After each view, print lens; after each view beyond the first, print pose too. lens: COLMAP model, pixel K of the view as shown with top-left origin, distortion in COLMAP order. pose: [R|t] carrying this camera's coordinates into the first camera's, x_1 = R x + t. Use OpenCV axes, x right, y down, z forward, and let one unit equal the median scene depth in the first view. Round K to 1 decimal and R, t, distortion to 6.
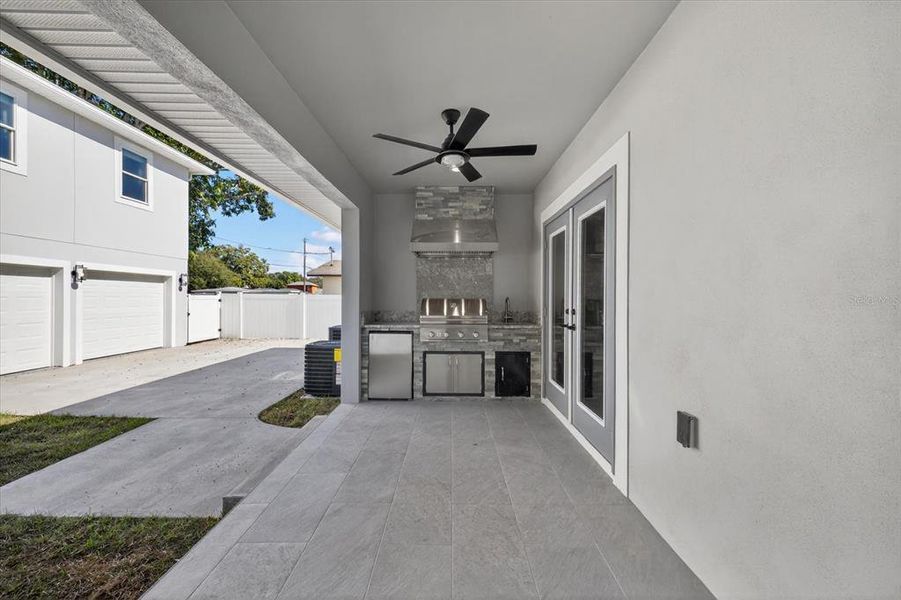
lens RADIAL K [[615.8, 0, 455.0], [0, 615.8, 295.2], [0, 0, 1]] dist [0.001838, 0.000230]
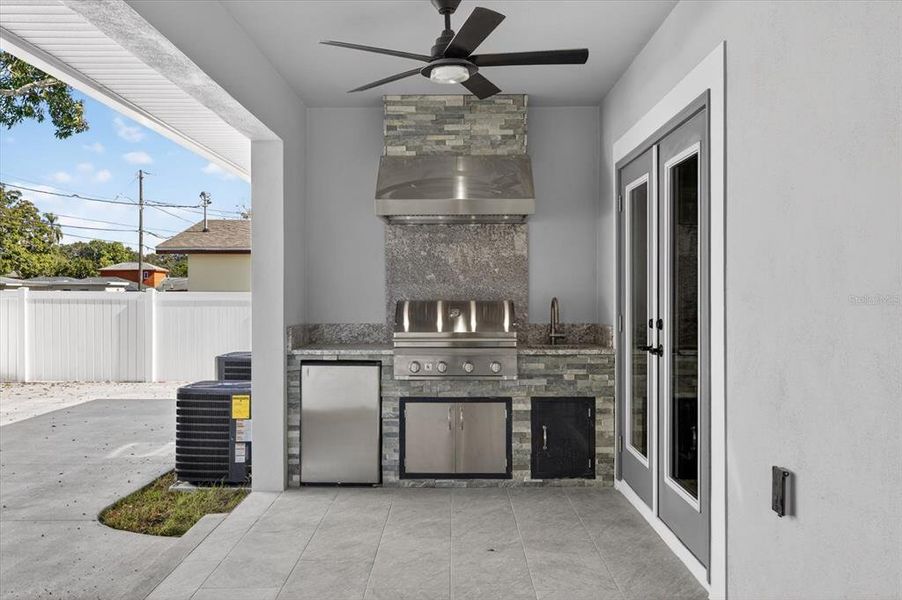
lens RADIAL K [[845.5, 0, 445.6], [0, 845.5, 302.7], [0, 0, 1]] dist [-0.013680, 0.000000]
pose [[0.999970, -0.005497, -0.005508, -0.006050], [0.005500, 0.999985, 0.000609, 0.006312], [0.005505, -0.000640, 0.999985, 0.243416]]
